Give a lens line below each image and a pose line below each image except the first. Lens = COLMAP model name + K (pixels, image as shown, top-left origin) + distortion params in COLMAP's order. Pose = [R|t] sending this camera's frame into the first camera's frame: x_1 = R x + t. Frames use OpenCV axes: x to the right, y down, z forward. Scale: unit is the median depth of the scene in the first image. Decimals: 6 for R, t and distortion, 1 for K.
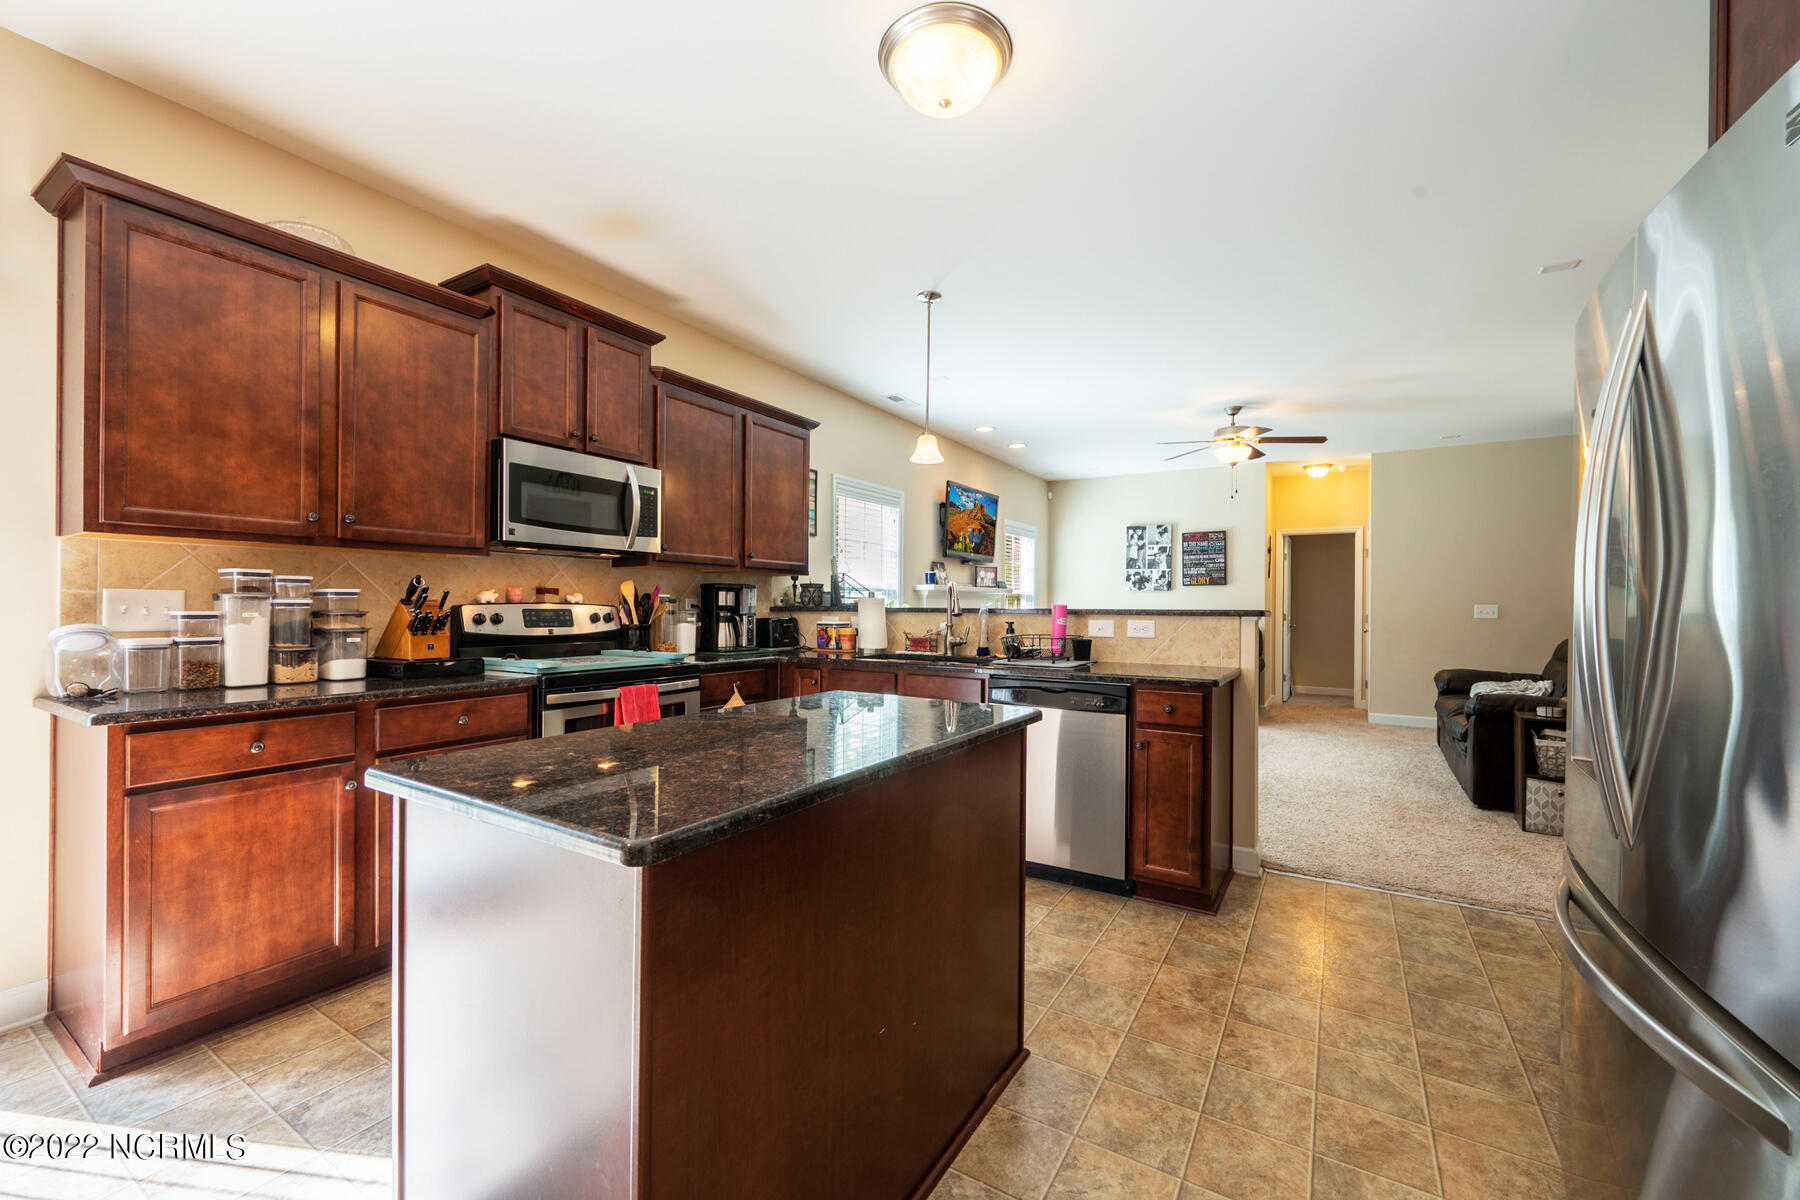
lens RADIAL K [[721.7, 0, 887.7], [0, 721.7, 598.7], [0, 0, 1]] dist [0.001805, -0.000169]
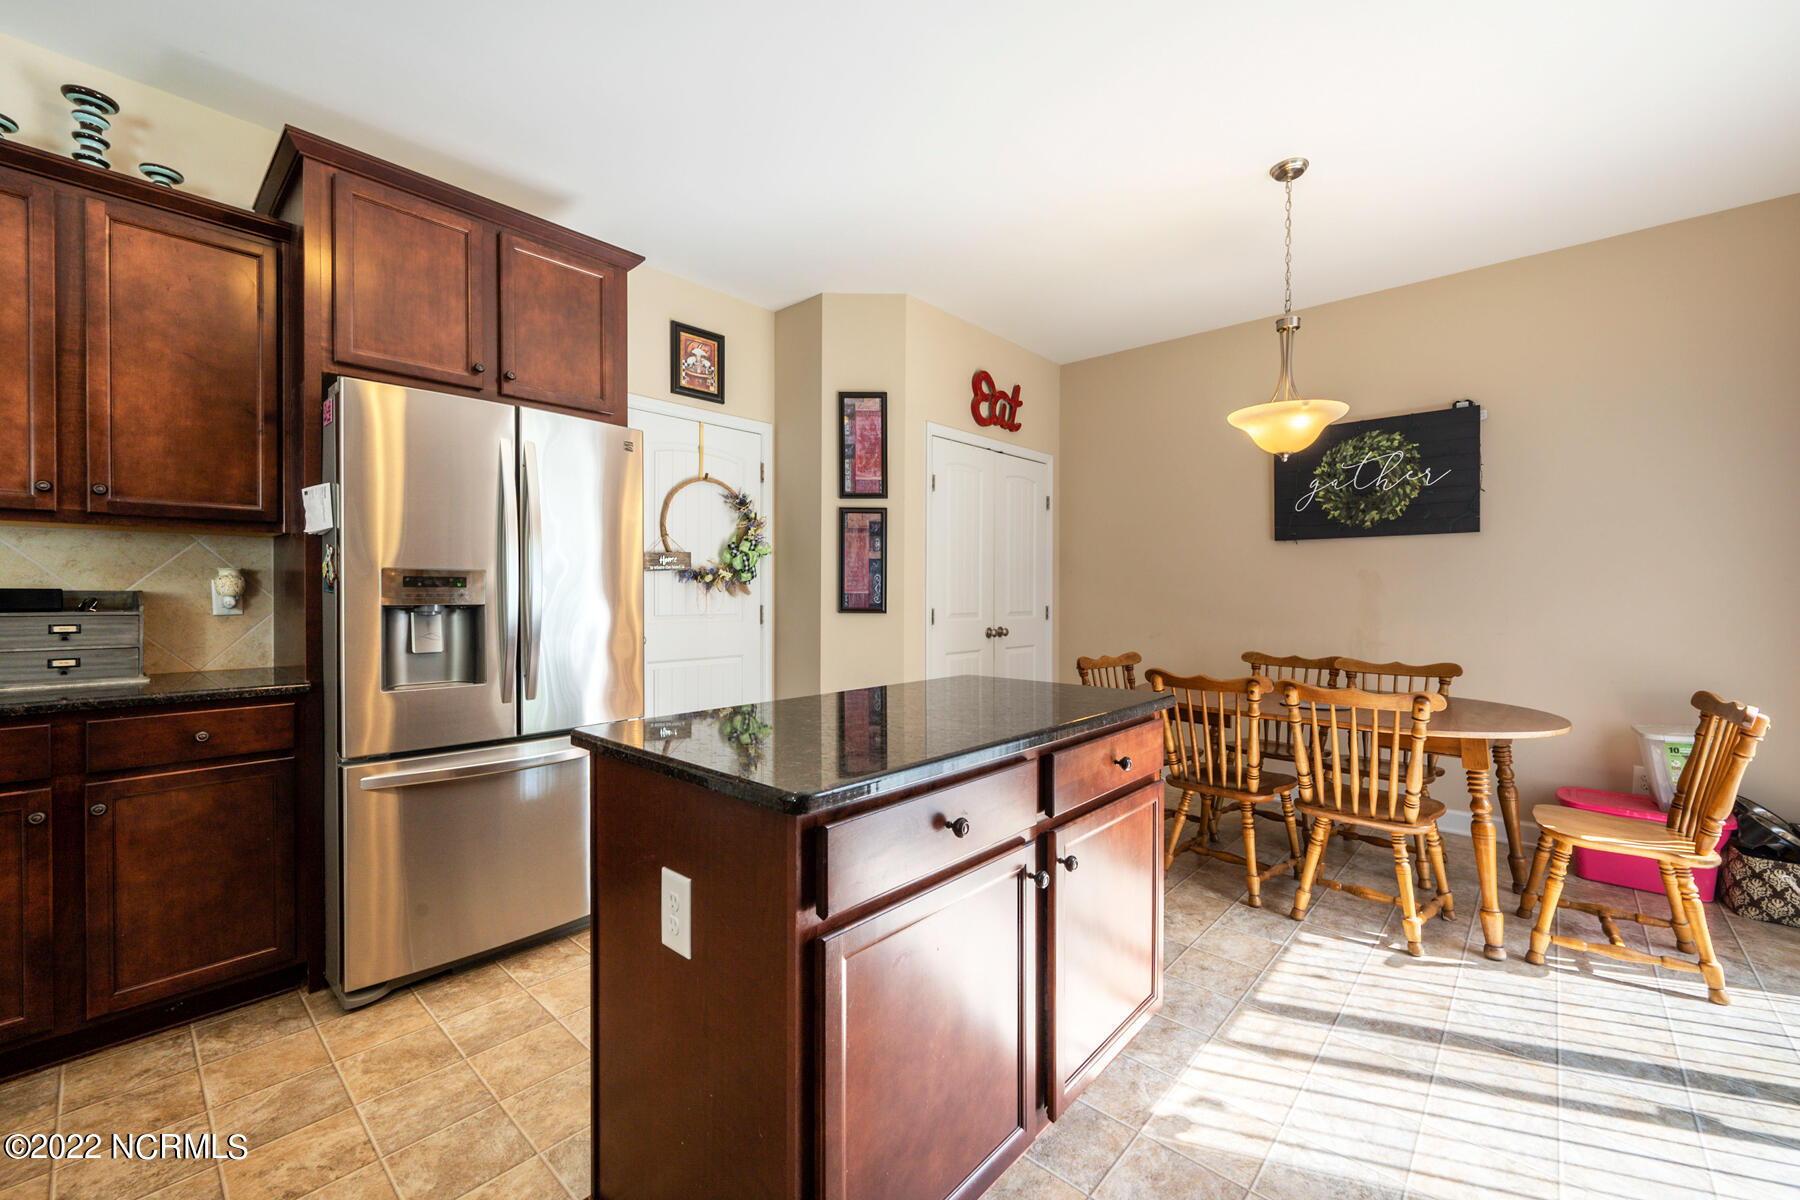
lens RADIAL K [[721.7, 0, 901.6], [0, 721.7, 597.1], [0, 0, 1]] dist [0.001805, -0.000169]
pose [[-0.983090, -0.011090, 0.182788, -0.064308], [-0.011076, 0.999938, 0.001097, 0.005023], [-0.182789, -0.000946, -0.983152, 0.441759]]
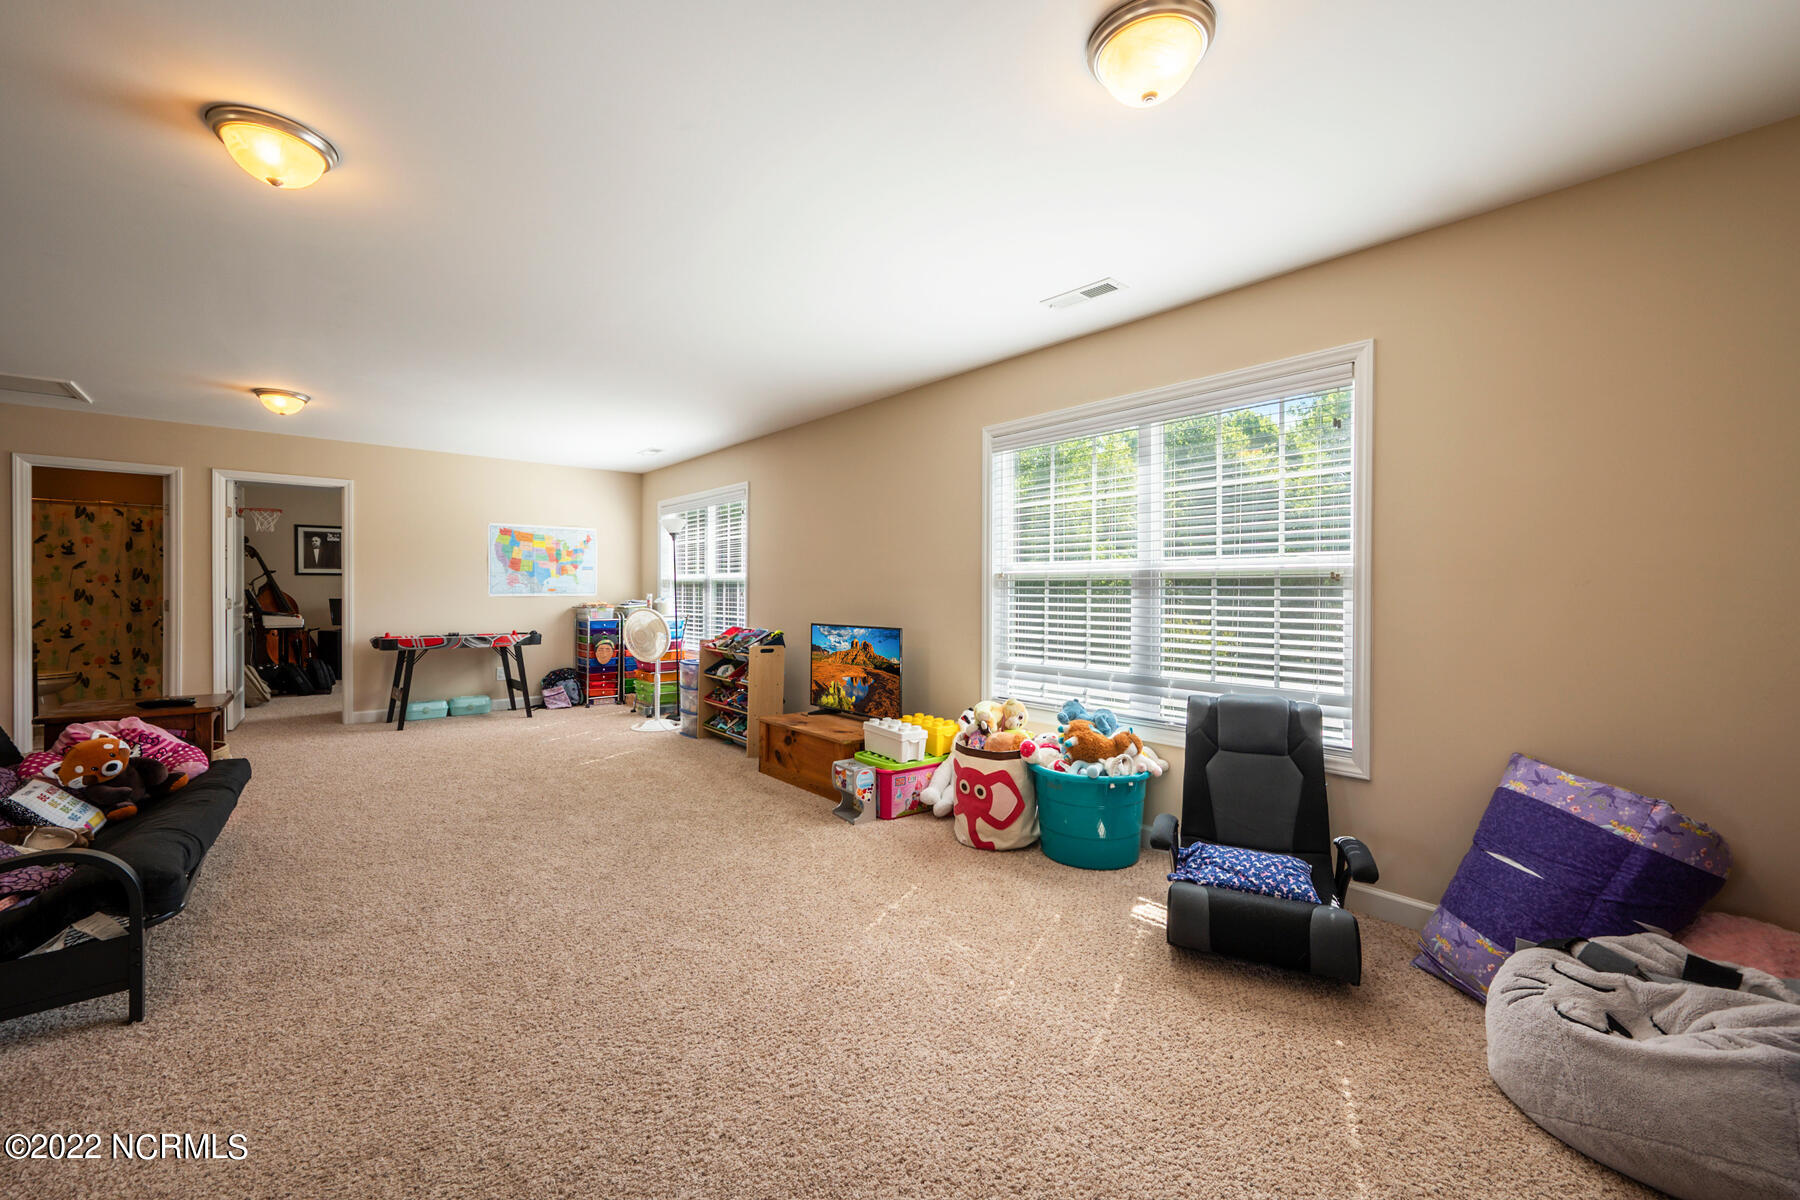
lens RADIAL K [[721.7, 0, 898.5], [0, 721.7, 591.1], [0, 0, 1]] dist [0.001805, -0.000169]
pose [[-0.331044, -0.012129, -0.943537, 0.773322], [-0.004752, 0.999926, -0.011186, -0.169806], [0.943603, 0.000781, -0.331078, 1.238066]]
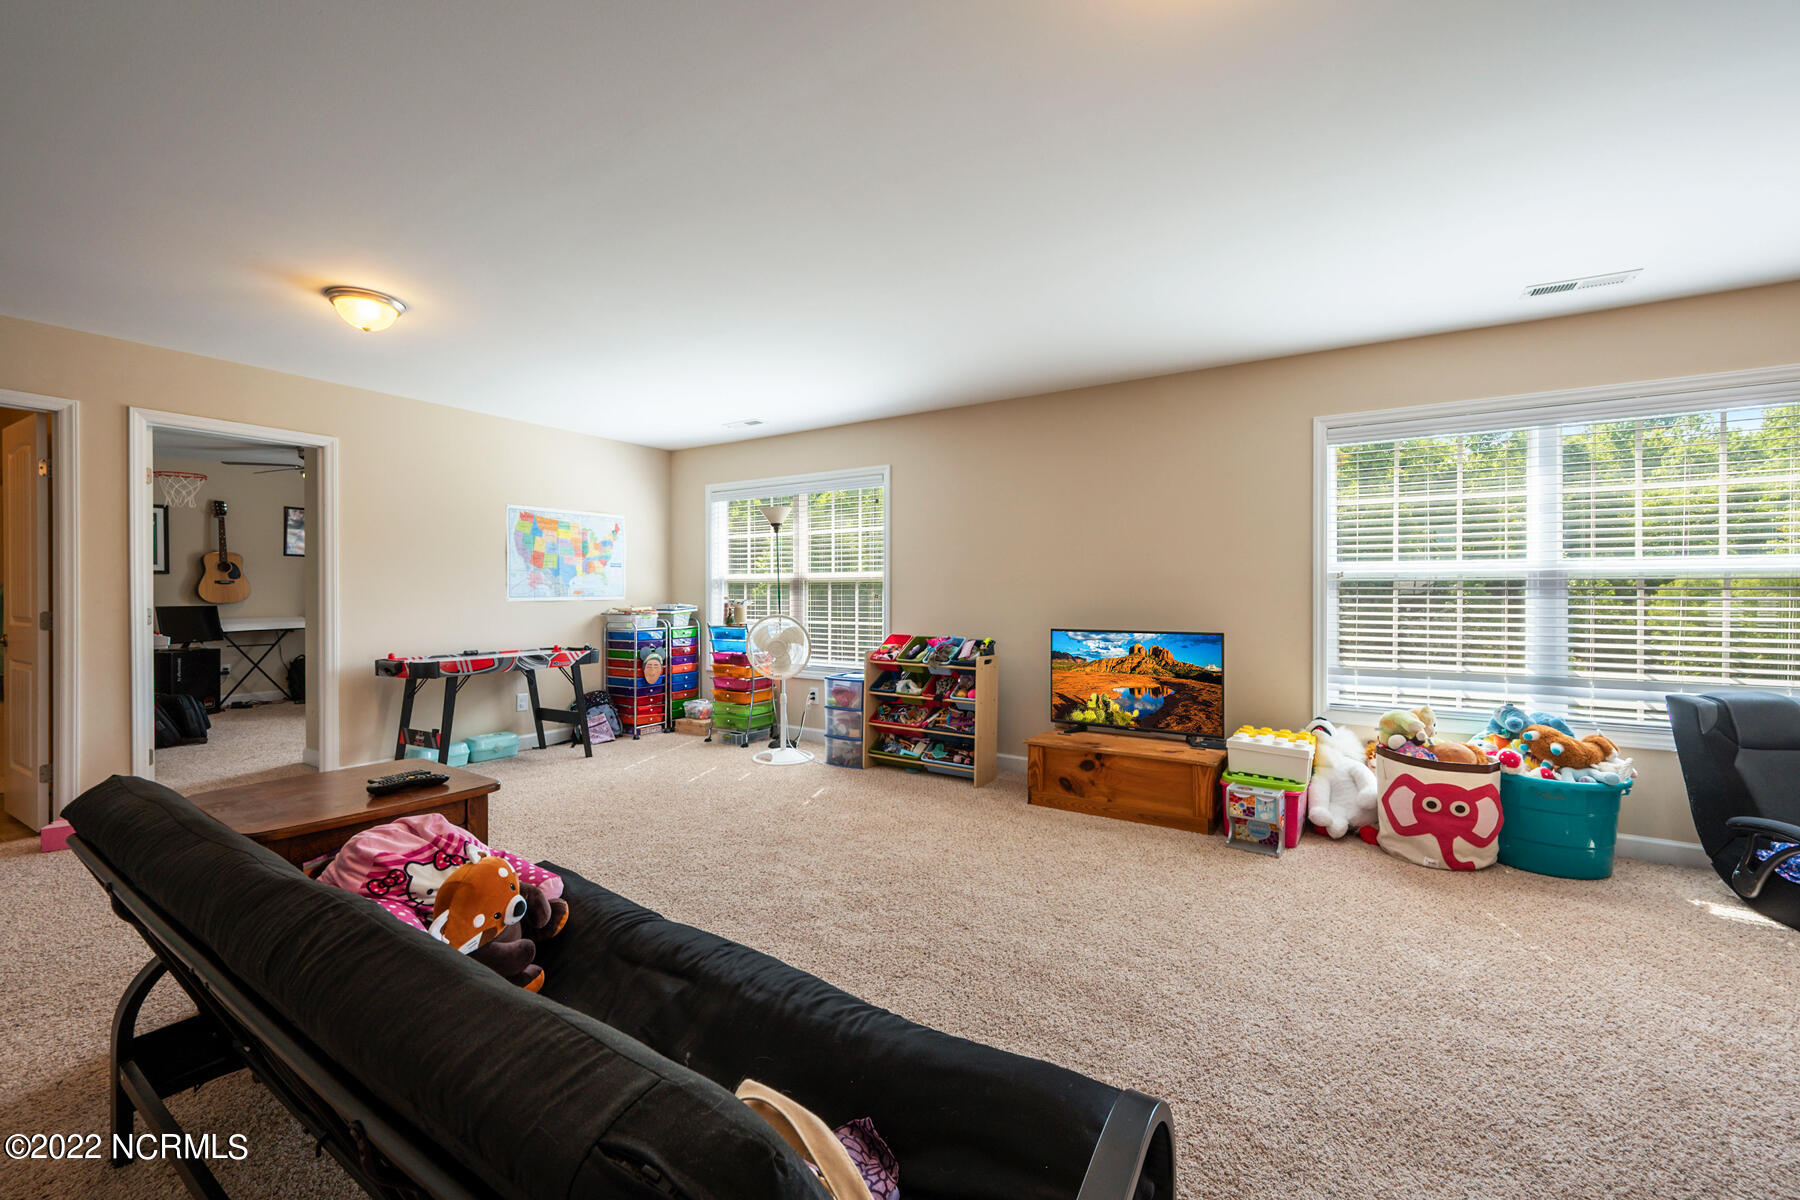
lens RADIAL K [[721.7, 0, 889.5], [0, 721.7, 587.0], [0, 0, 1]] dist [0.001805, -0.000169]
pose [[-0.041085, -0.017072, -0.999010, 0.761172], [0.002730, 0.999848, -0.017199, -0.171769], [0.999152, -0.003434, -0.041032, 0.771386]]
